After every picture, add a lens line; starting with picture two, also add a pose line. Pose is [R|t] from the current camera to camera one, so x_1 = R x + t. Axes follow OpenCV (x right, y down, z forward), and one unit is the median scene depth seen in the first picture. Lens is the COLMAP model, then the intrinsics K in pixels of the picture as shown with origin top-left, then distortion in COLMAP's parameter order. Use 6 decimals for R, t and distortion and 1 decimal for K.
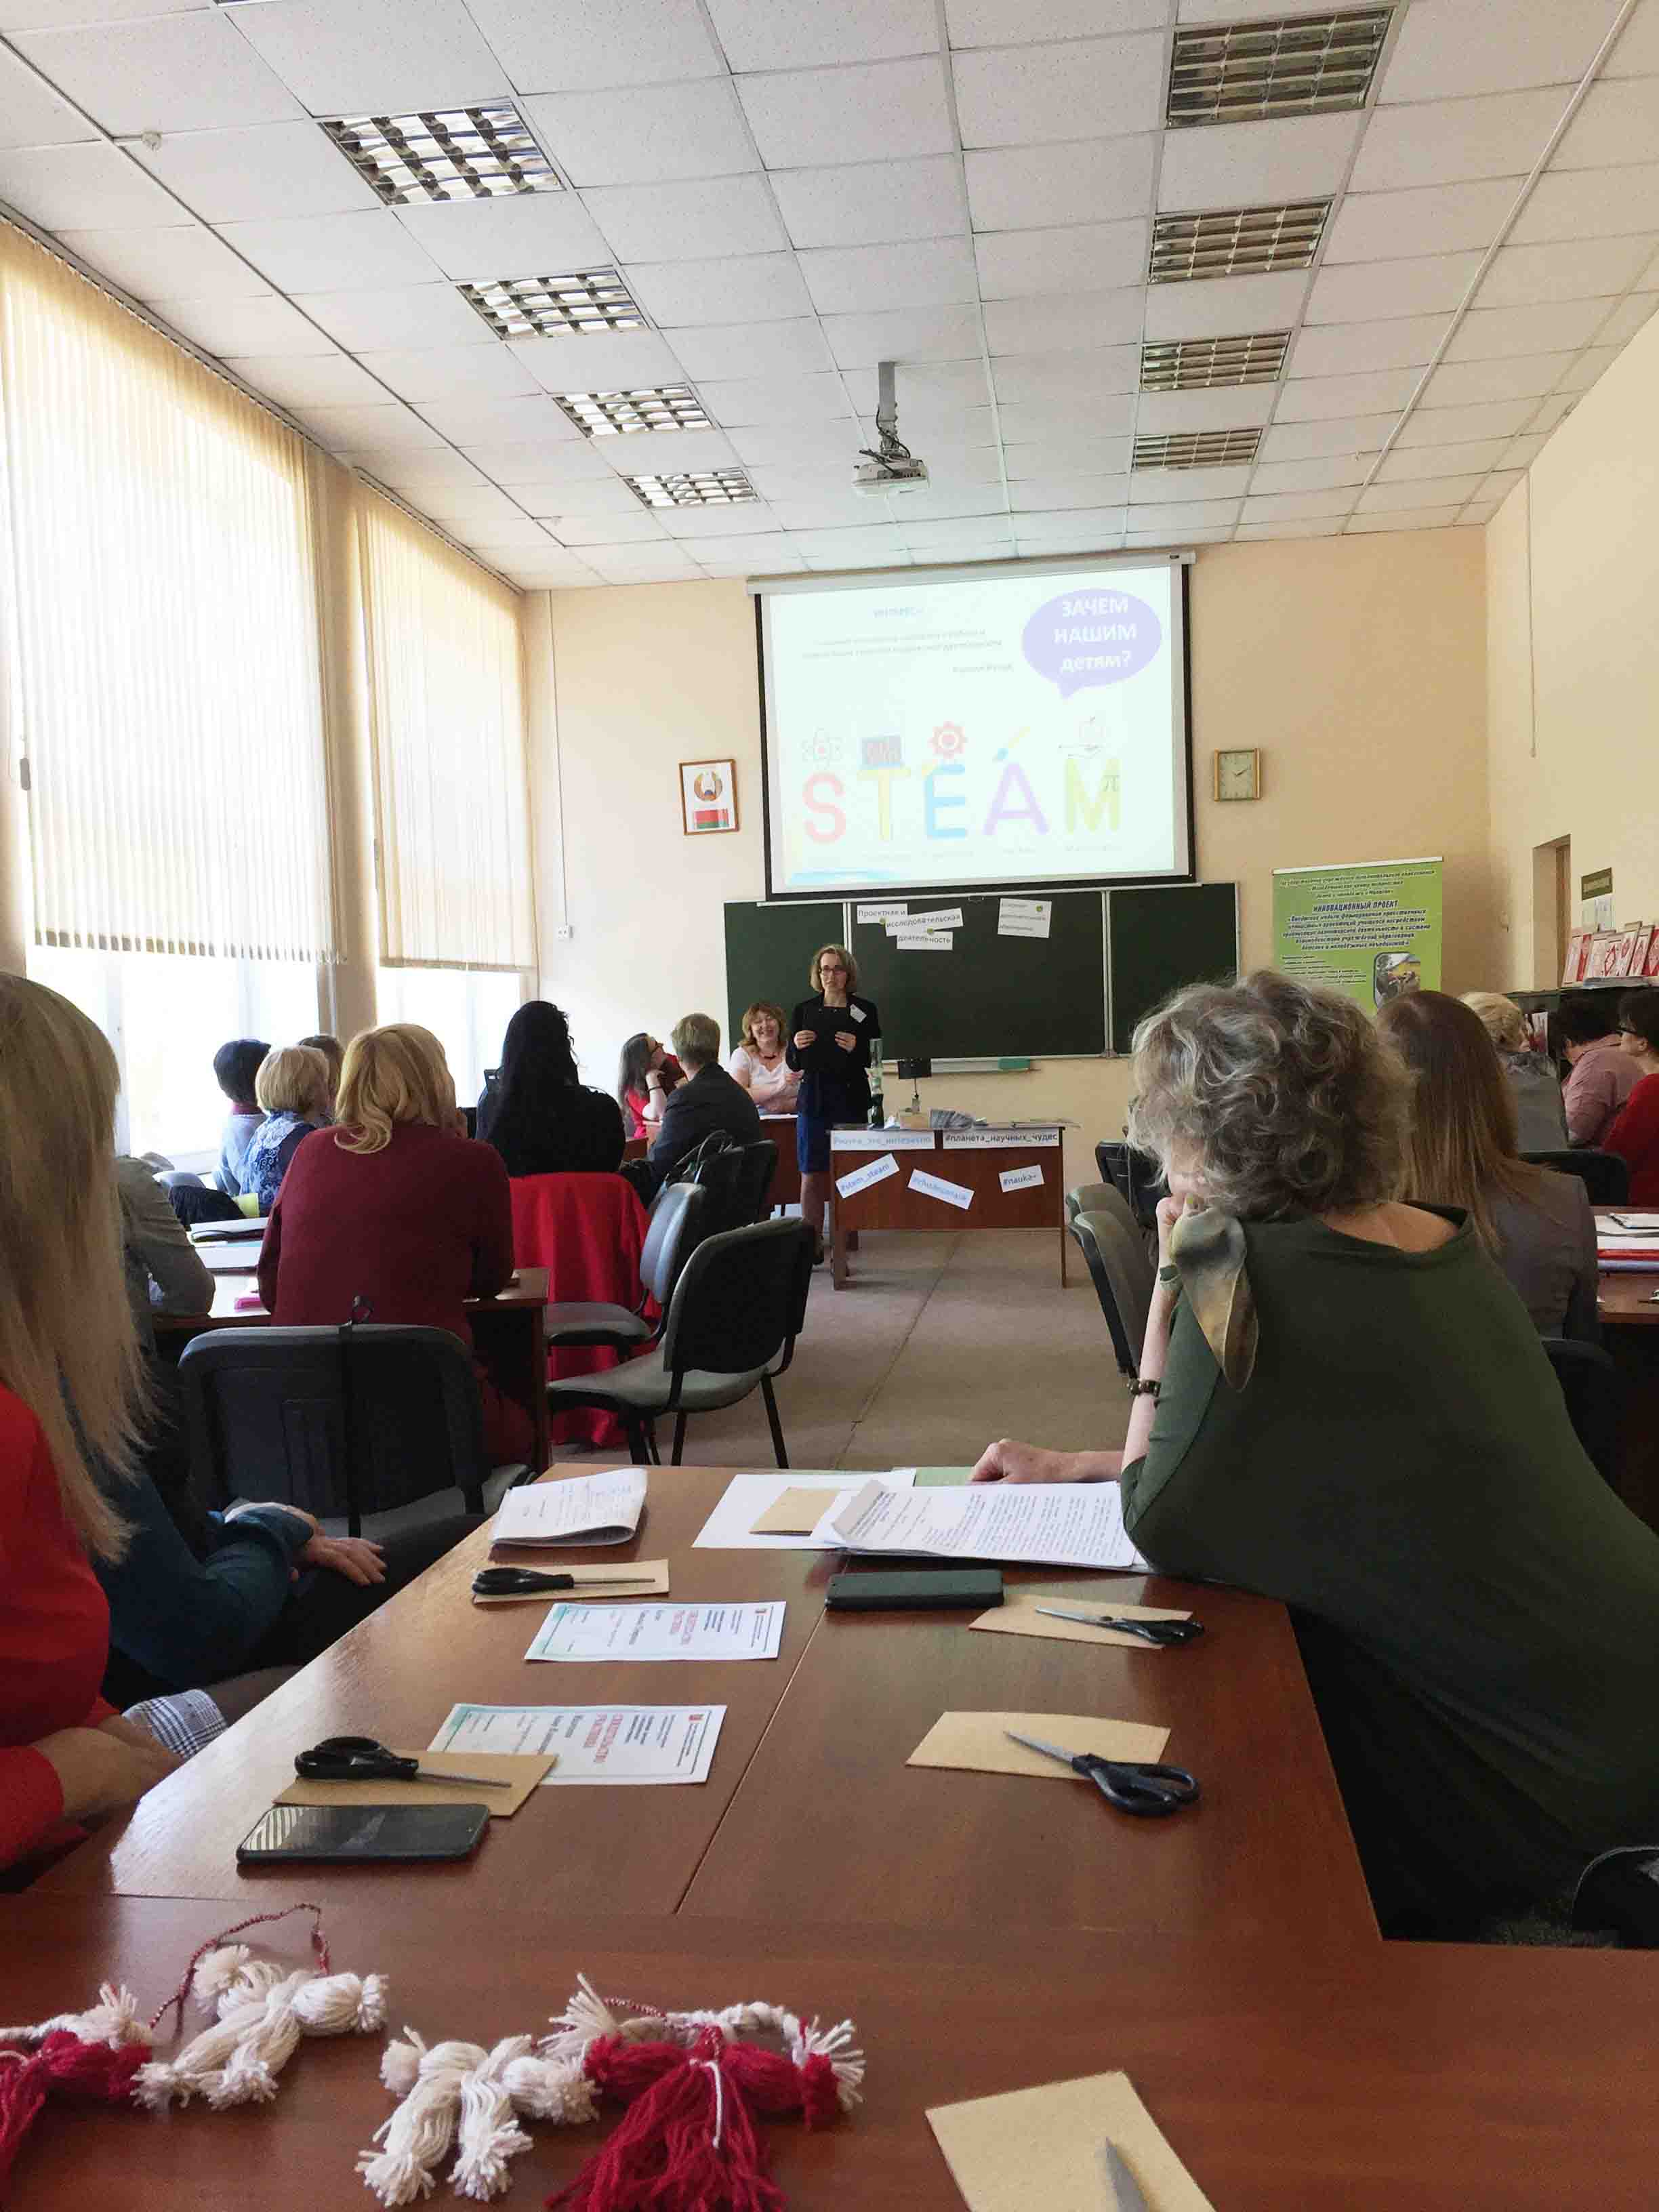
lens RADIAL K [[1875.1, 0, 834.1], [0, 1875.1, 1110.5], [0, 0, 1]] dist [0.019372, 0.001472]
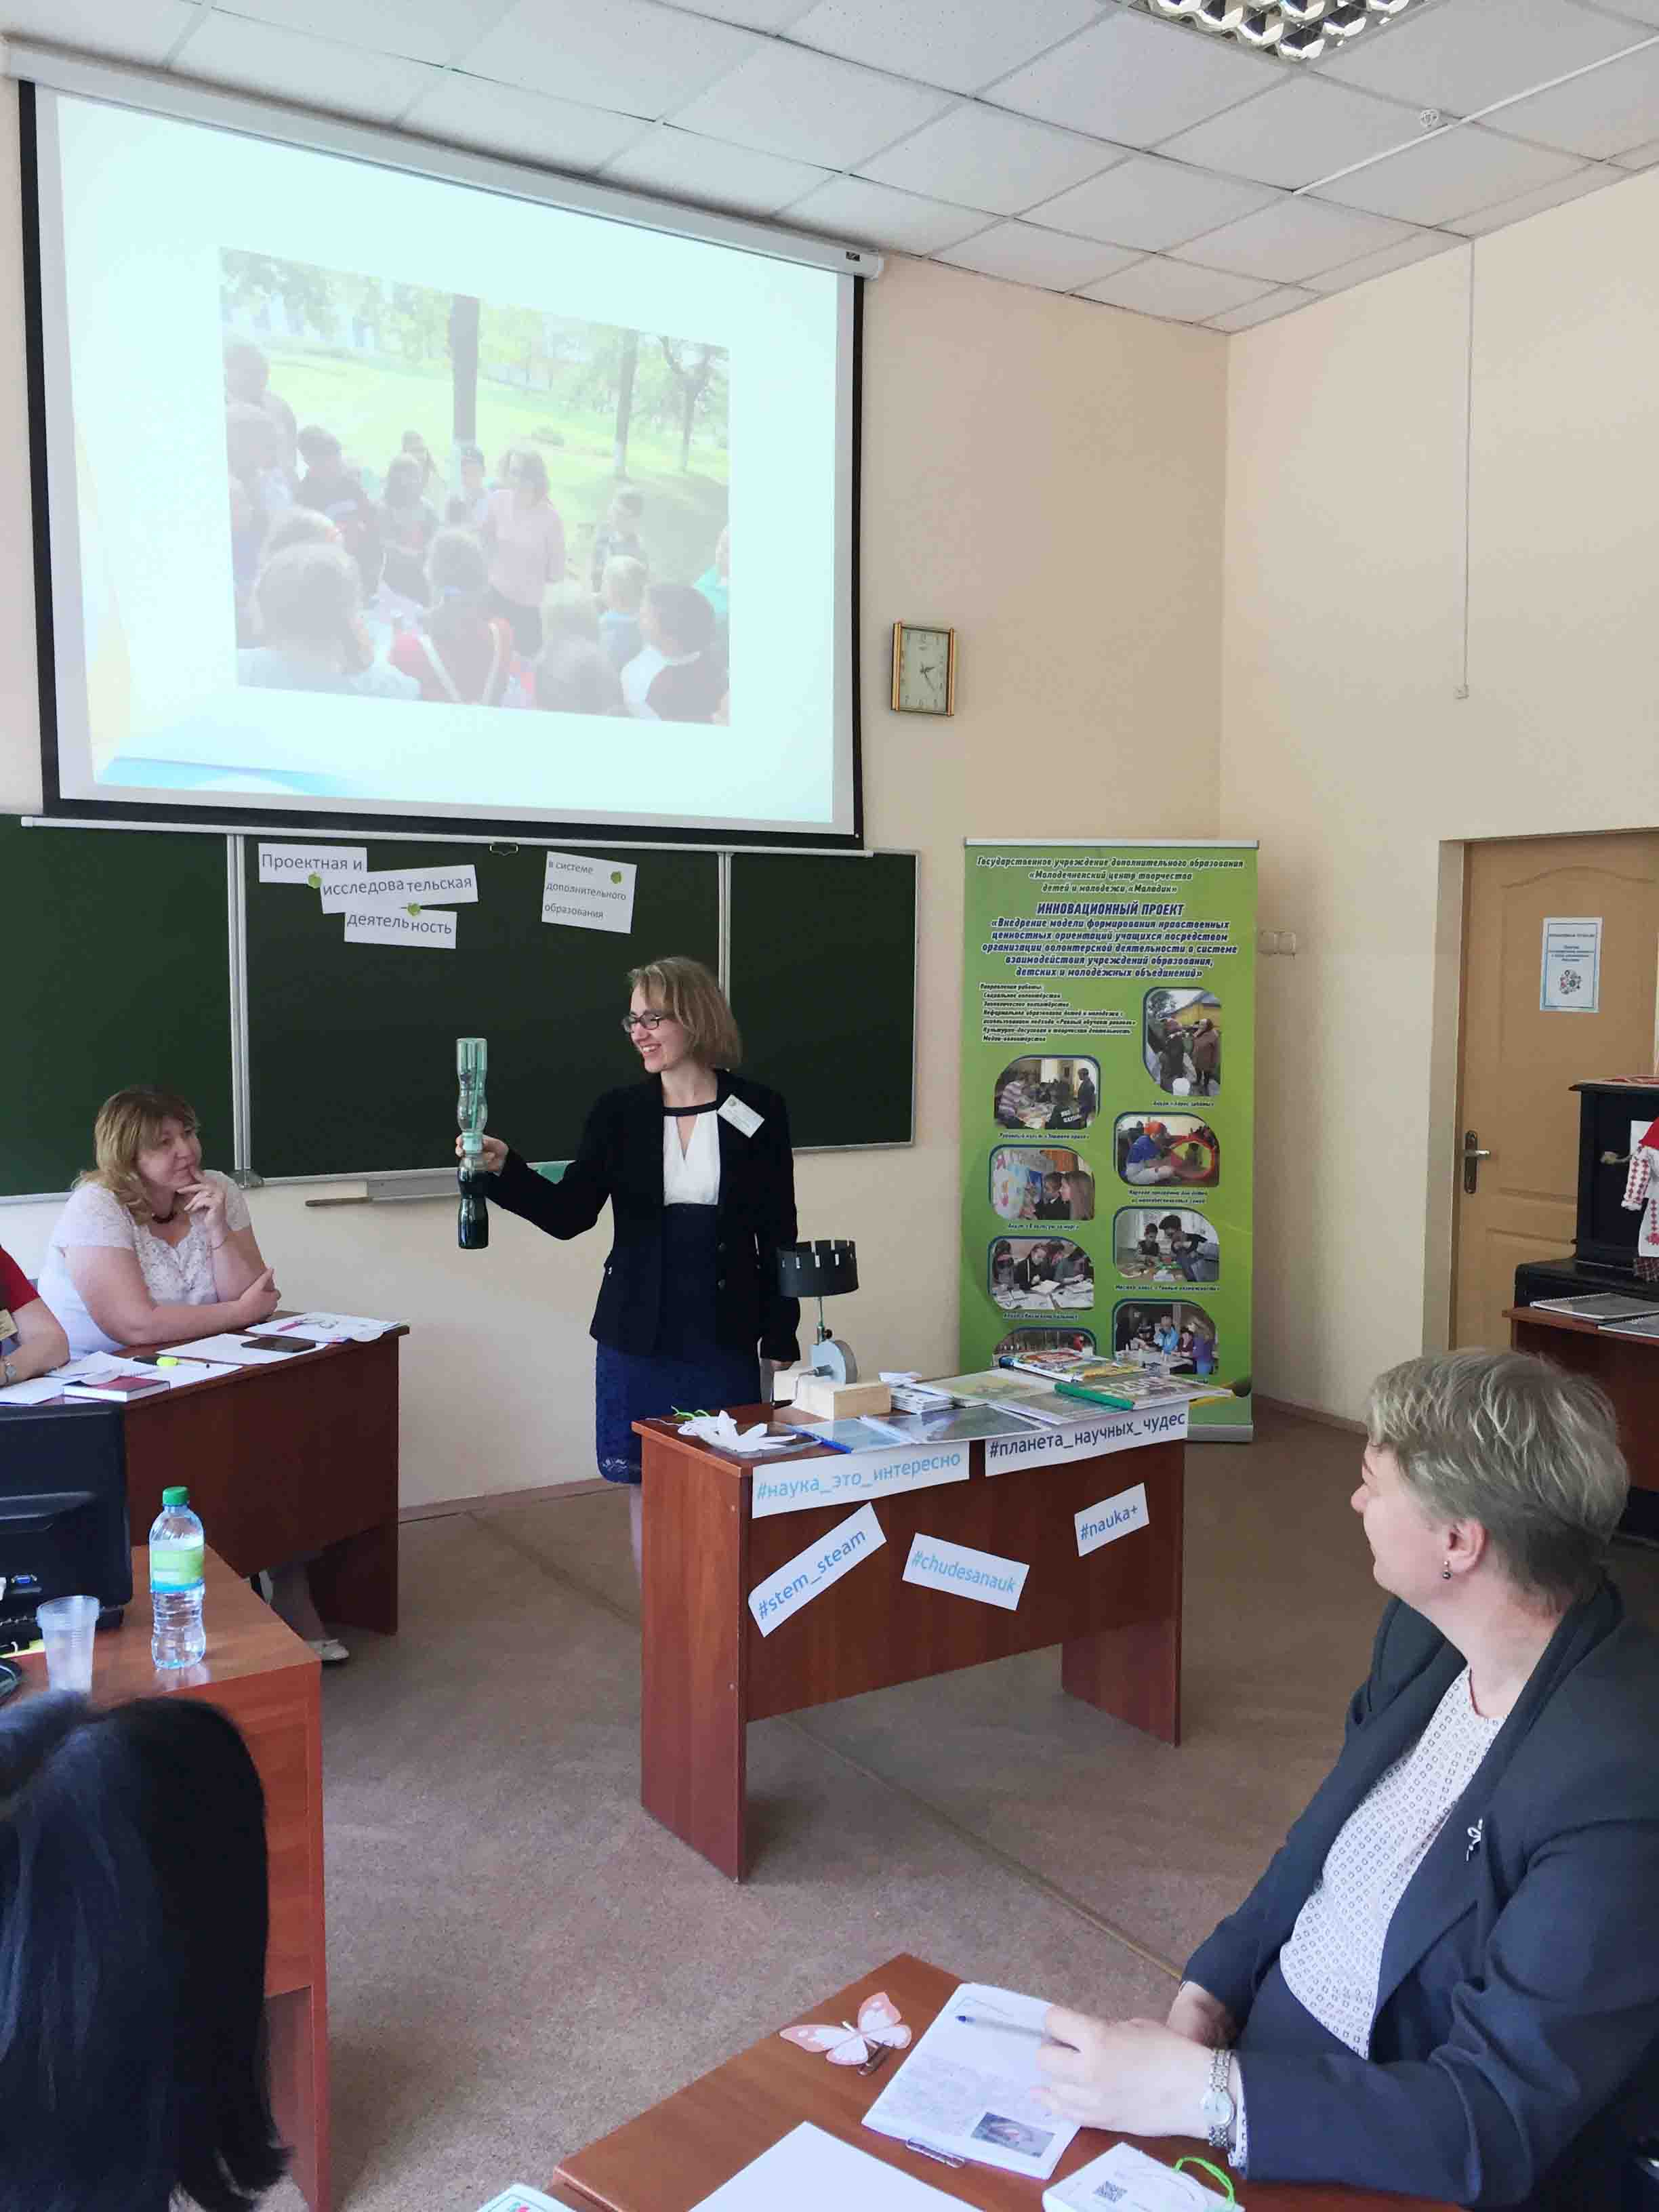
lens RADIAL K [[1875.1, 0, 822.7], [0, 1875.1, 1099.2], [0, 0, 1]] dist [0.019372, 0.001472]
pose [[0.763985, -0.012551, 0.645112, -0.184767], [0.003353, 0.999875, 0.015483, -0.054519], [-0.645226, -0.009666, 0.763931, 0.572623]]
